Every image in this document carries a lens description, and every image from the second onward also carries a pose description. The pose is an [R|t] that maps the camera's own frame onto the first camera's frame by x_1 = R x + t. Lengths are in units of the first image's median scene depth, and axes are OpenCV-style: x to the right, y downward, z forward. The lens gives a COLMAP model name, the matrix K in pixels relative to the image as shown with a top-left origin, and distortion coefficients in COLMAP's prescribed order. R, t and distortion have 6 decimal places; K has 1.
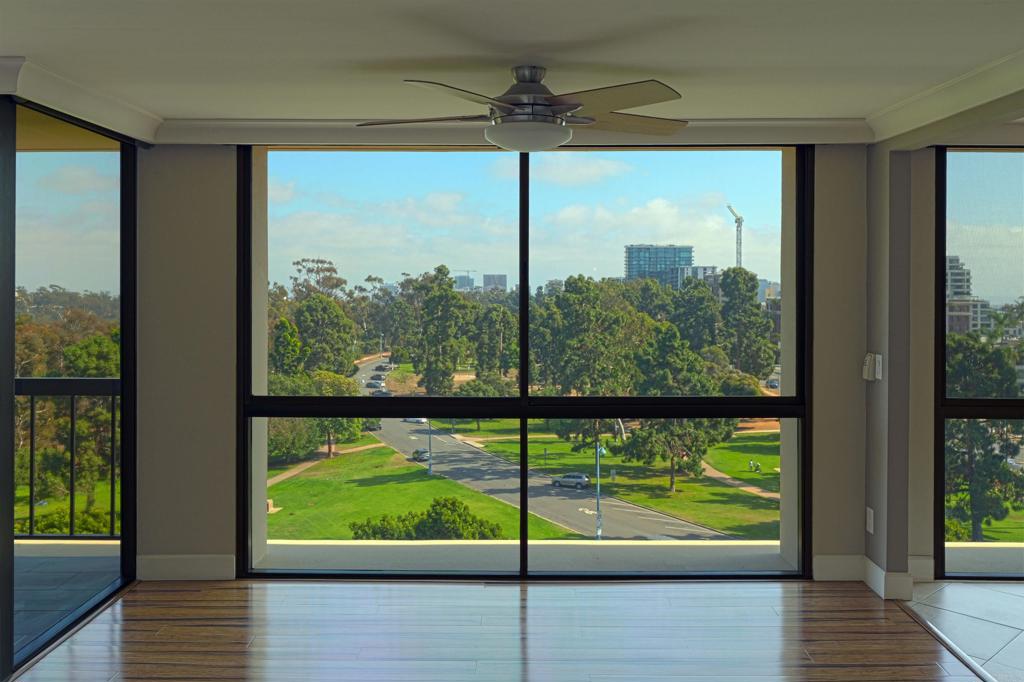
lens RADIAL K [[887.8, 0, 545.2], [0, 887.8, 309.7], [0, 0, 1]] dist [0.036525, -0.015508]
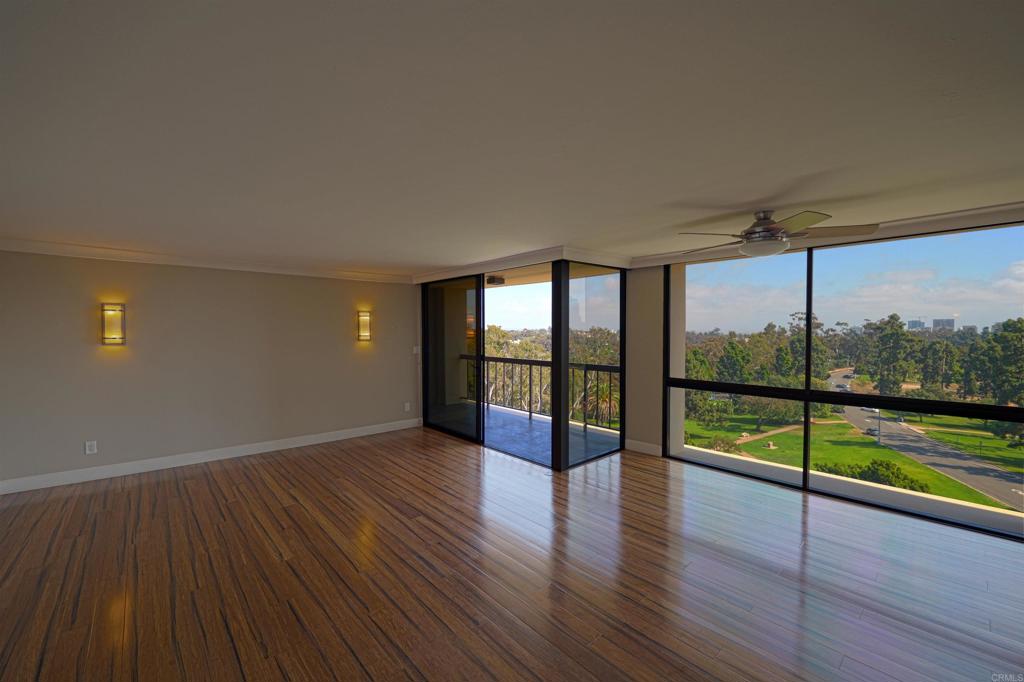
lens RADIAL K [[432.8, 0, 515.6], [0, 432.8, 346.4], [0, 0, 1]] dist [-0.026857, 0.001190]
pose [[0.665452, 0.025130, -0.746017, 0.216272], [-0.013534, 0.999675, 0.021601, 0.001930], [0.746318, -0.004278, 0.665576, -0.004736]]
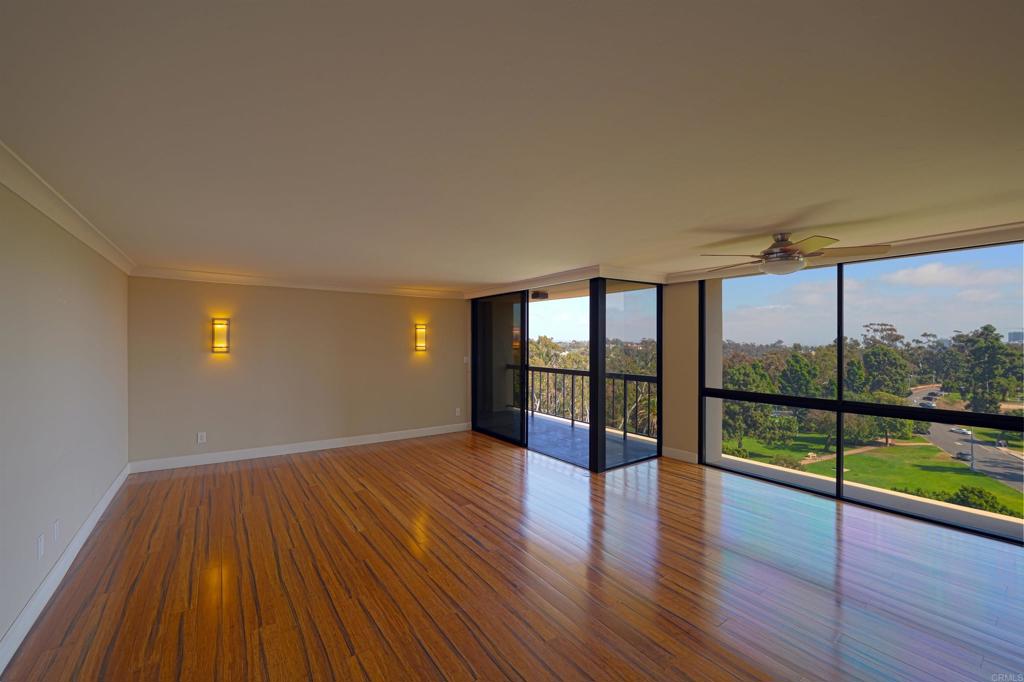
lens RADIAL K [[432.8, 0, 509.8], [0, 432.8, 347.5], [0, 0, 1]] dist [-0.026857, 0.001190]
pose [[0.567670, 0.009825, -0.823198, 0.302050], [-0.018140, 0.999835, -0.000576, 0.003065], [0.823056, 0.015260, 0.567755, -0.056255]]
